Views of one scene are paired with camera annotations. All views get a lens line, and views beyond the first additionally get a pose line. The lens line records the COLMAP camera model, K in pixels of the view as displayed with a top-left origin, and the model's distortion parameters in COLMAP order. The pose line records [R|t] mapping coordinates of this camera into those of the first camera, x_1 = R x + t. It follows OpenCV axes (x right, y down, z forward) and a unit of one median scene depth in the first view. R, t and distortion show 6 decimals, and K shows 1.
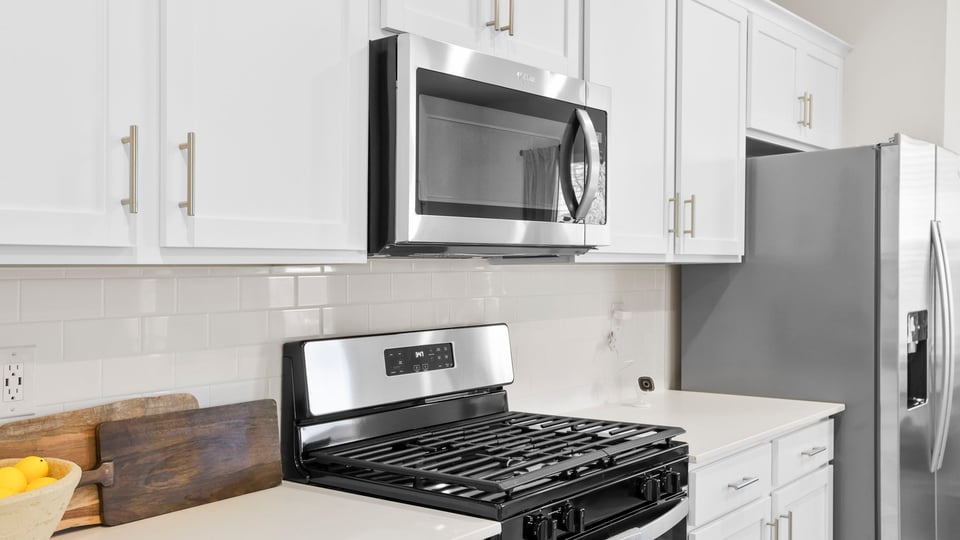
lens RADIAL K [[909.4, 0, 488.0], [0, 909.4, 263.0], [0, 0, 1]] dist [0.038152, 0.000000]
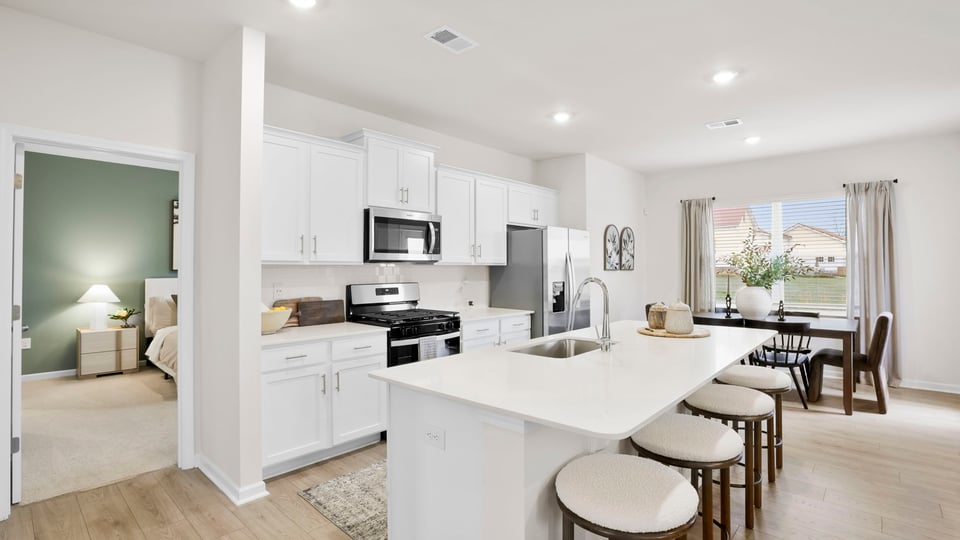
lens RADIAL K [[447.8, 0, 471.5], [0, 447.8, 277.1], [0, 0, 1]] dist [-0.034058, 0.001786]
pose [[0.996812, 0.014607, -0.078442, 0.451241], [-0.012095, 0.999402, 0.032399, -0.014059], [0.078868, -0.031347, 0.996392, -0.829314]]
